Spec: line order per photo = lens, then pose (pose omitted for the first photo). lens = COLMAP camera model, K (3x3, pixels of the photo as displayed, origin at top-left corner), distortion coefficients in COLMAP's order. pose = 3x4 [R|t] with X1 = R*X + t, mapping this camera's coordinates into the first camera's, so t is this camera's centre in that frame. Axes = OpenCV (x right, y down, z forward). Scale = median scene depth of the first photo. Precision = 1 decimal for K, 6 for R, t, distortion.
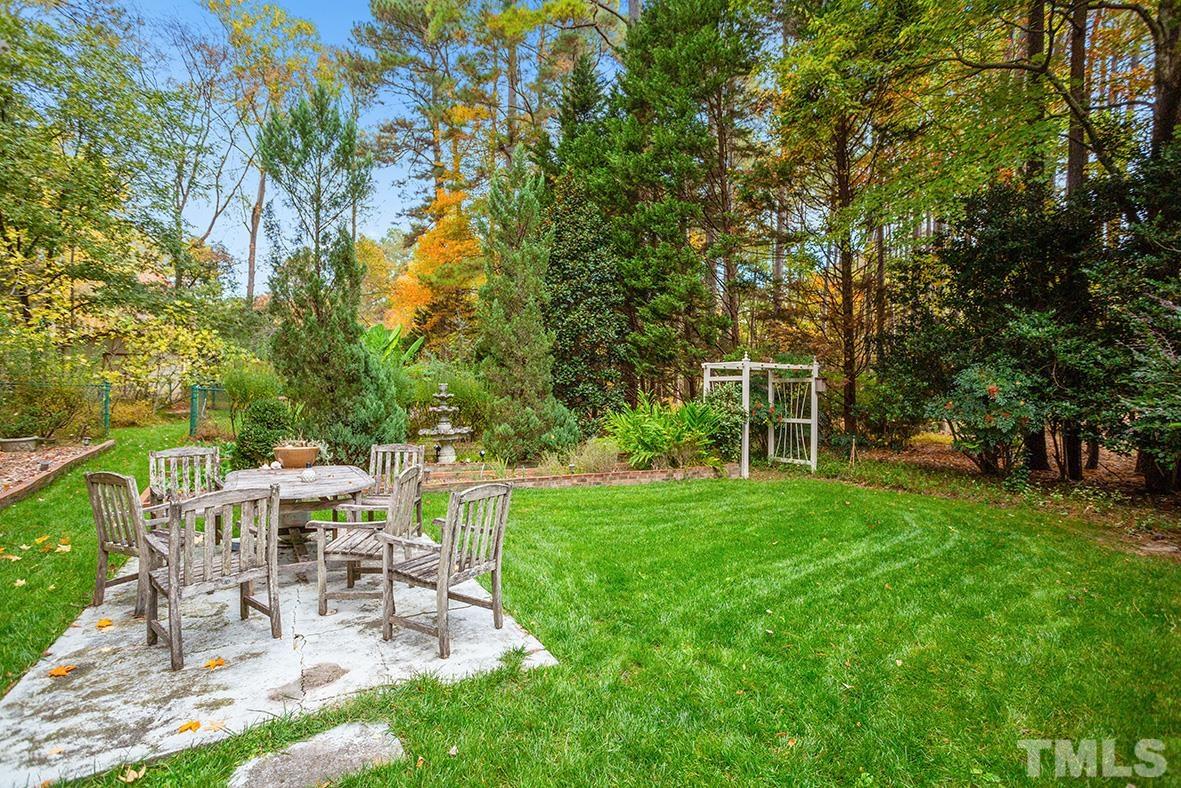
lens RADIAL K [[575.4, 0, 590.5], [0, 575.4, 394.0], [0, 0, 1]] dist [-0.058461, 0.040057]
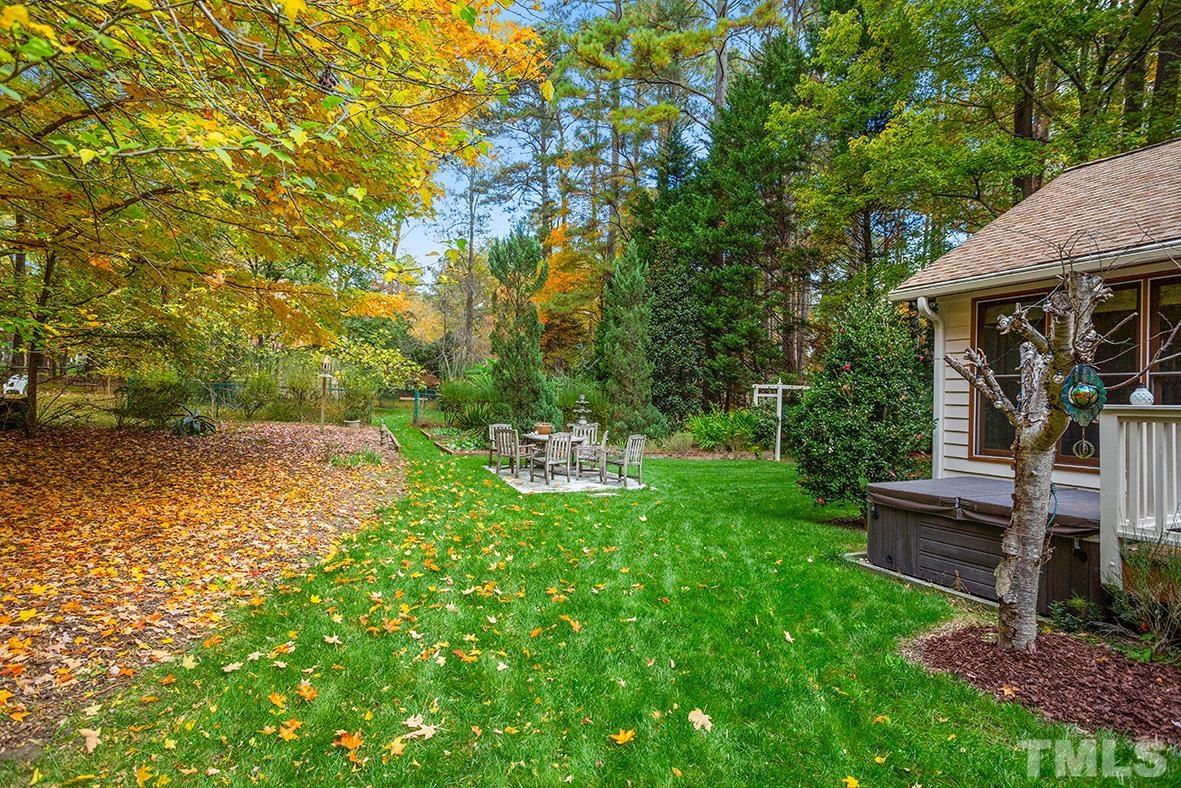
lens RADIAL K [[575.4, 0, 590.5], [0, 575.4, 394.0], [0, 0, 1]] dist [-0.058461, 0.040057]
pose [[0.987878, 0.019872, -0.153958, 0.008526], [-0.021512, 0.999728, -0.008998, -0.006484], [0.153737, 0.012201, 0.988036, -0.532335]]
